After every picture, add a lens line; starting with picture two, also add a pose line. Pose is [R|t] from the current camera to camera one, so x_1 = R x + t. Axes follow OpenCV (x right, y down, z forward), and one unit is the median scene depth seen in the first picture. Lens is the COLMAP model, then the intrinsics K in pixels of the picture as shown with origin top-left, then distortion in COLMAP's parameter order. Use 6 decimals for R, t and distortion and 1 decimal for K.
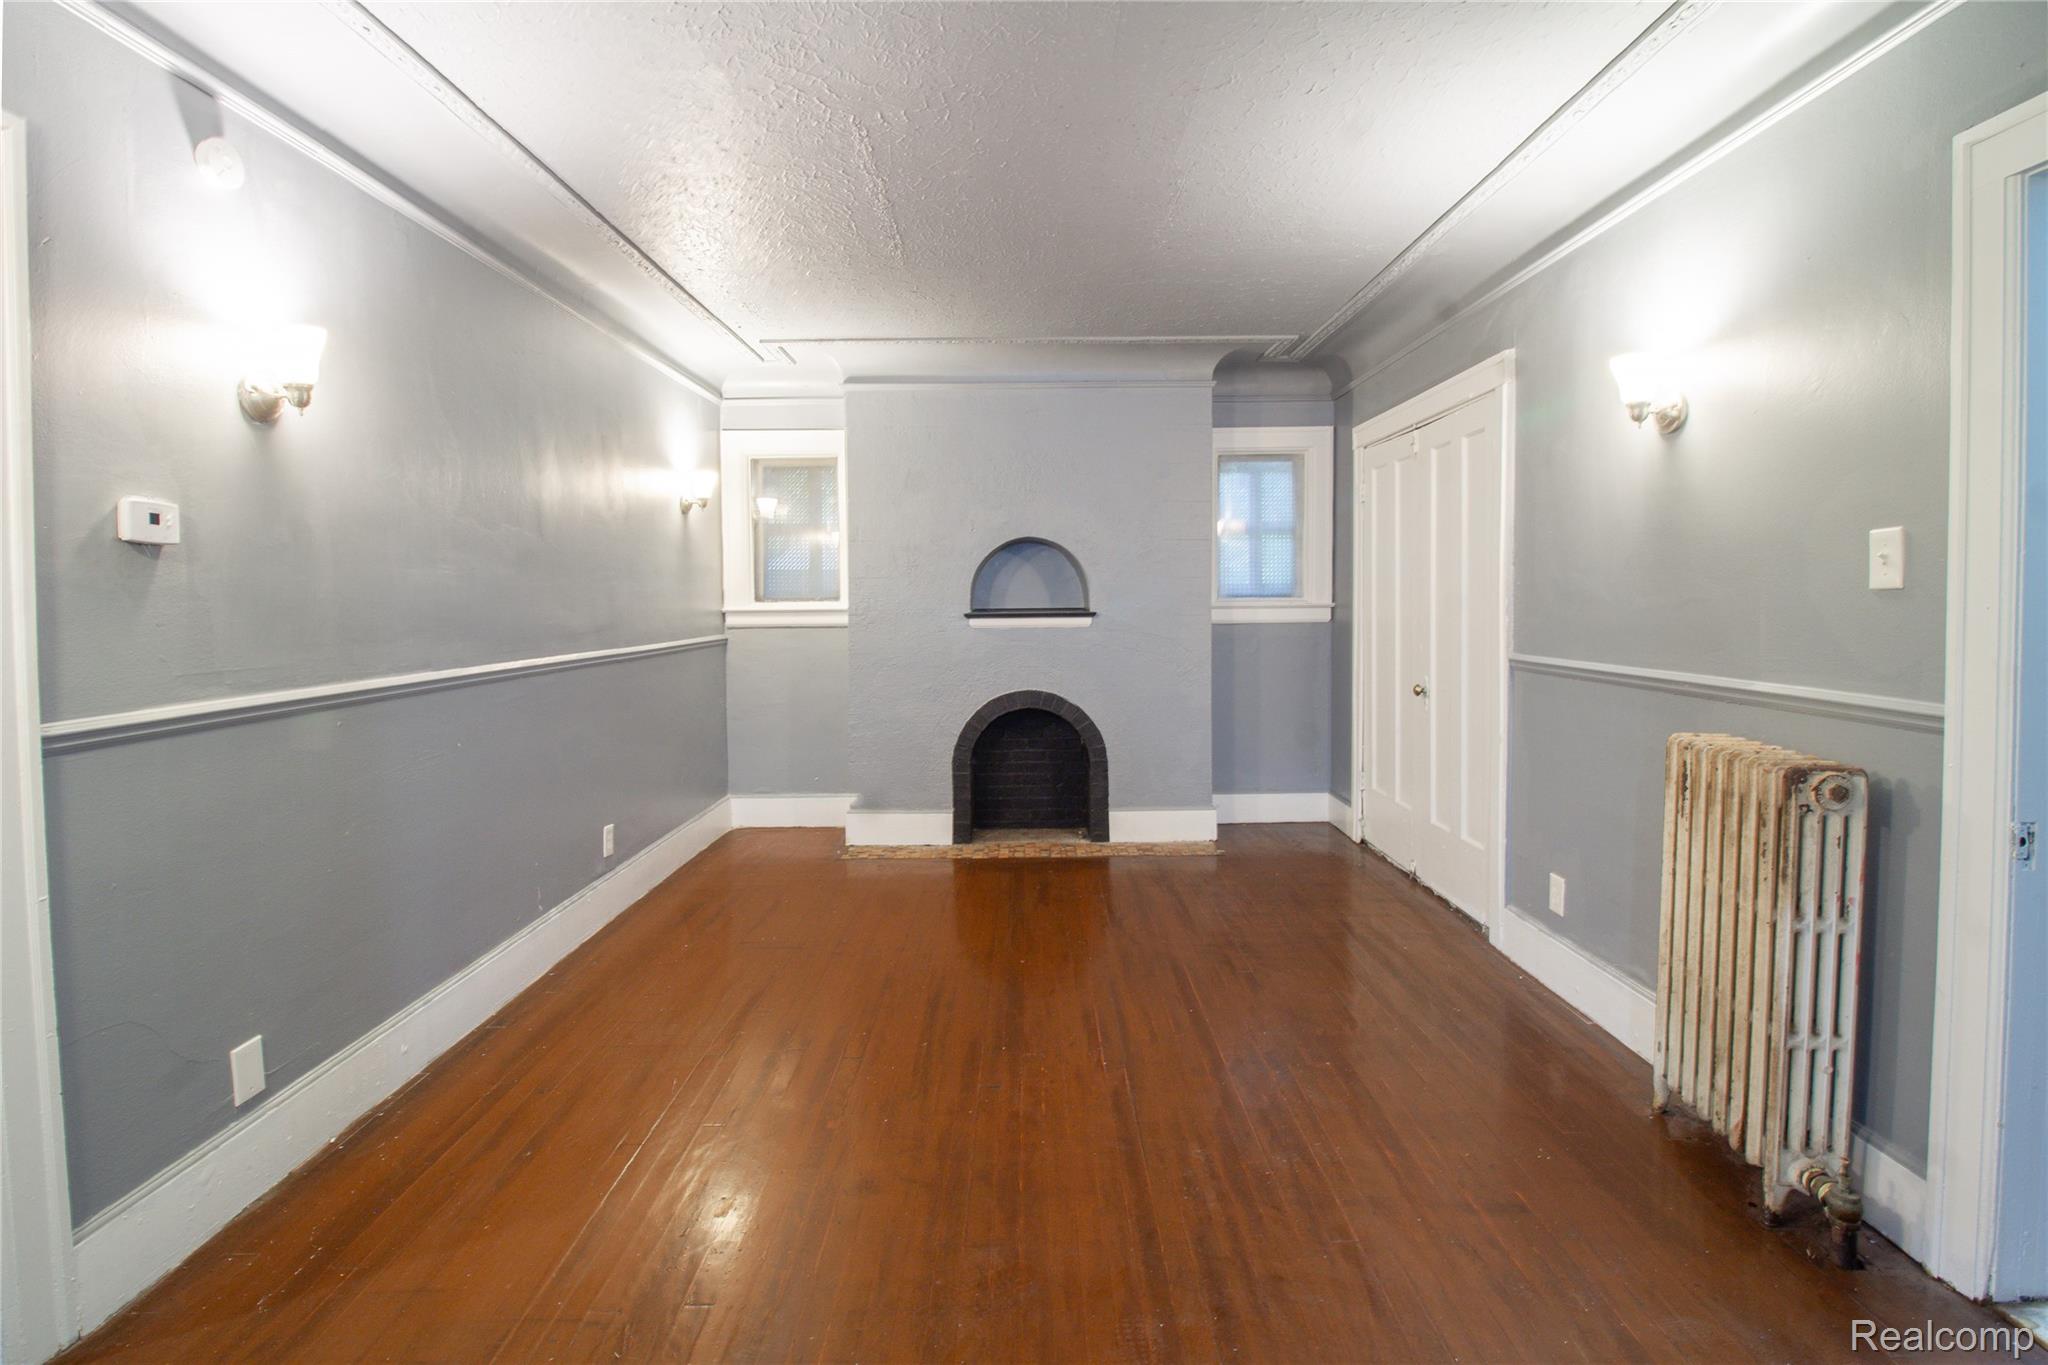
lens RADIAL K [[985.0, 0, 1026.8], [0, 985.0, 654.2], [0, 0, 1]] dist [0.000039, -0.005527]
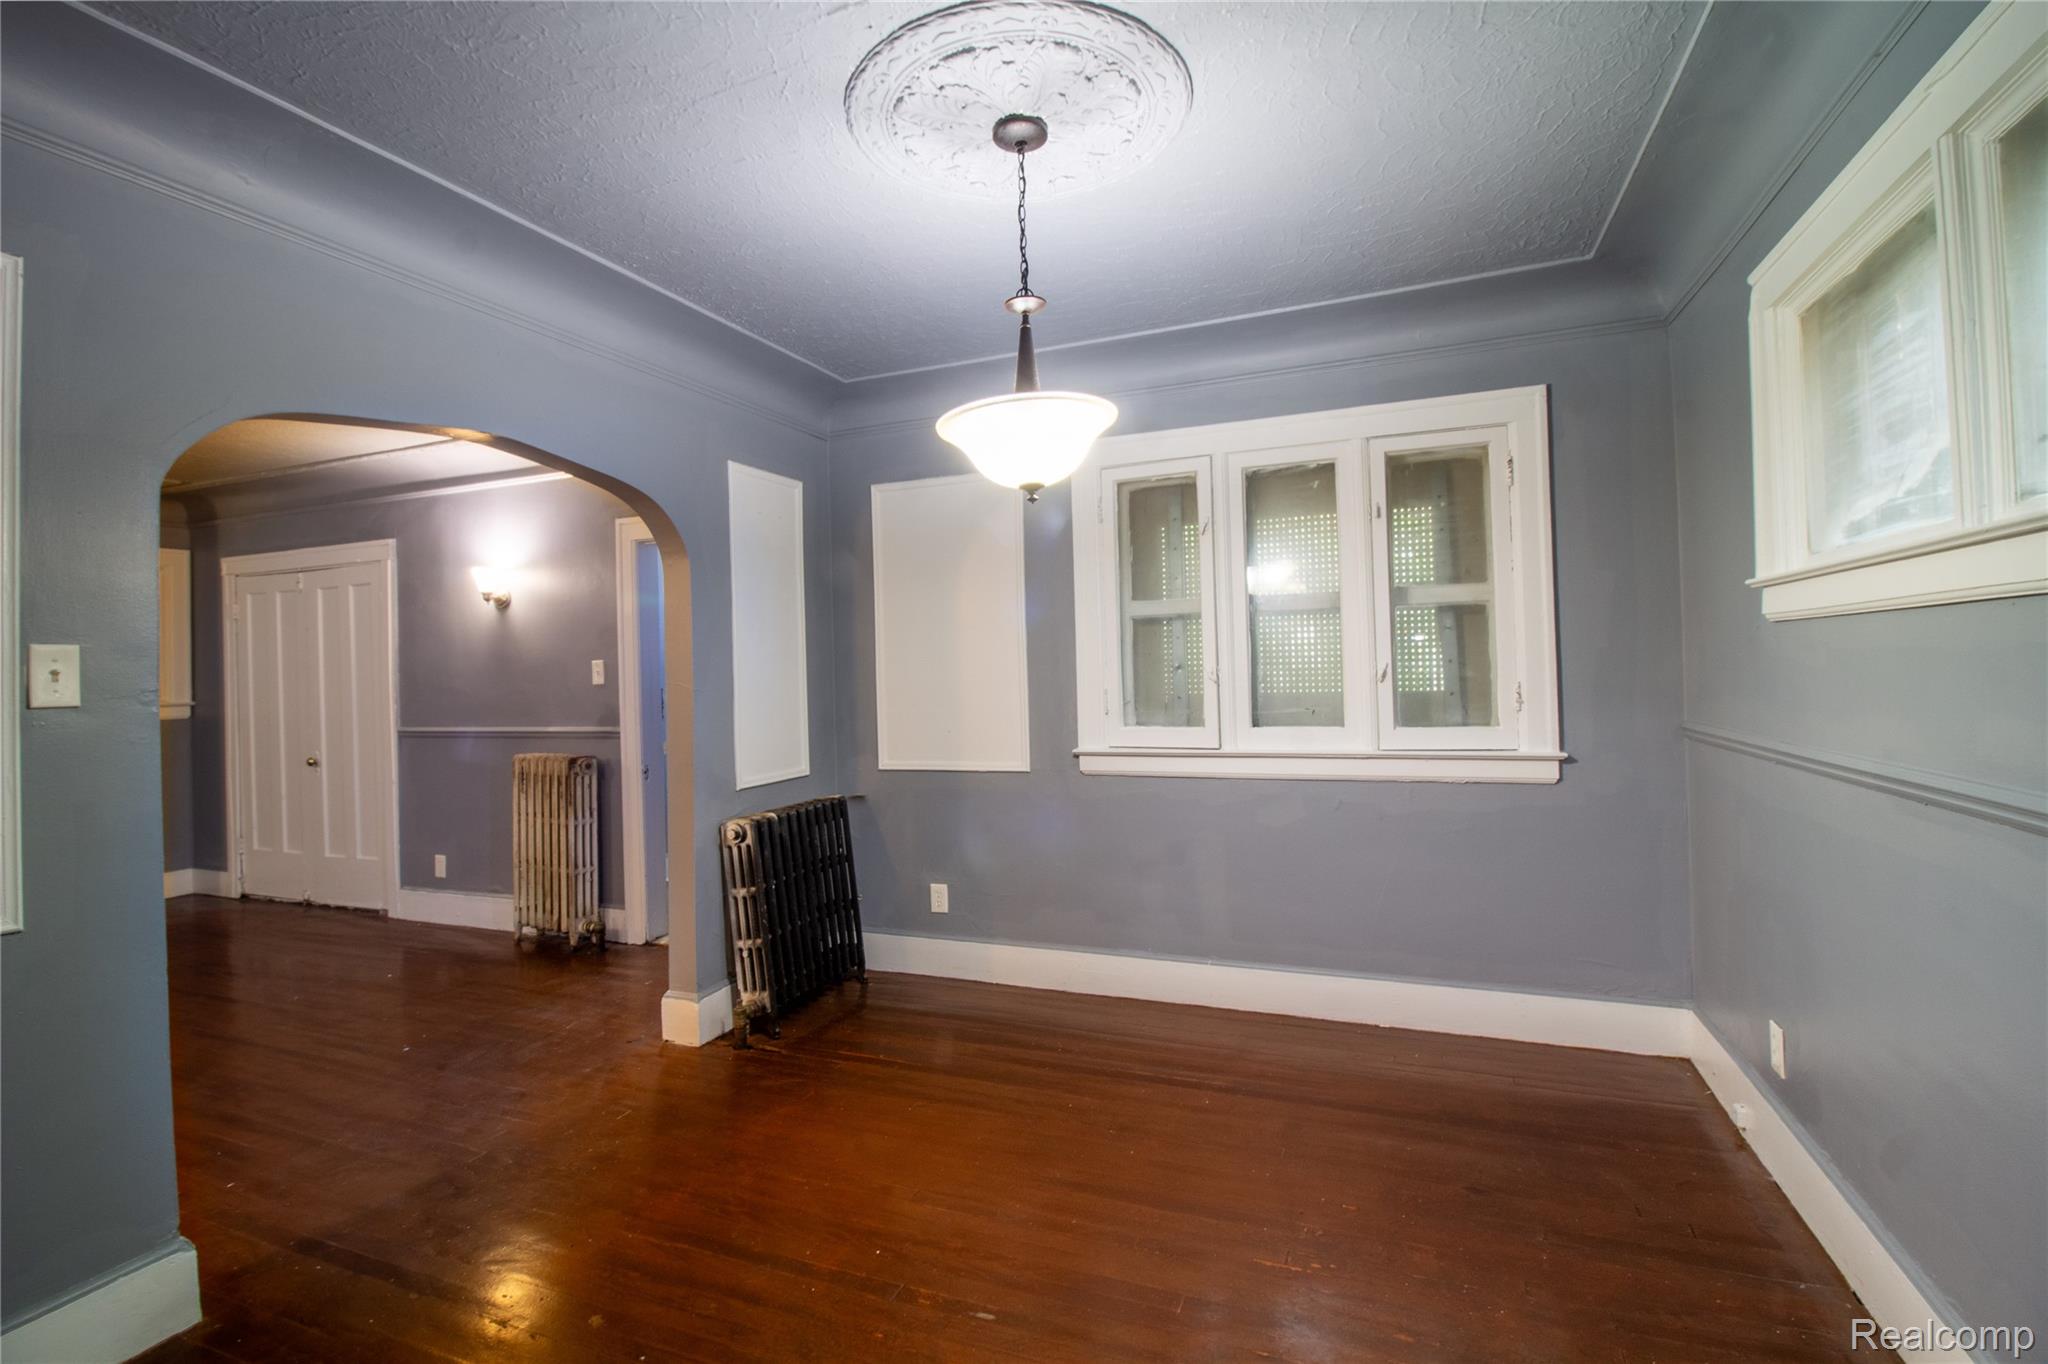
lens RADIAL K [[929.7, 0, 1051.6], [0, 929.7, 652.5], [0, 0, 1]] dist [-0.002346, -0.001042]
pose [[0.371117, 0.017601, 0.928419, -0.868187], [0.075852, 0.995904, -0.049200, 0.054809], [-0.925483, 0.088682, 0.368262, -0.918641]]
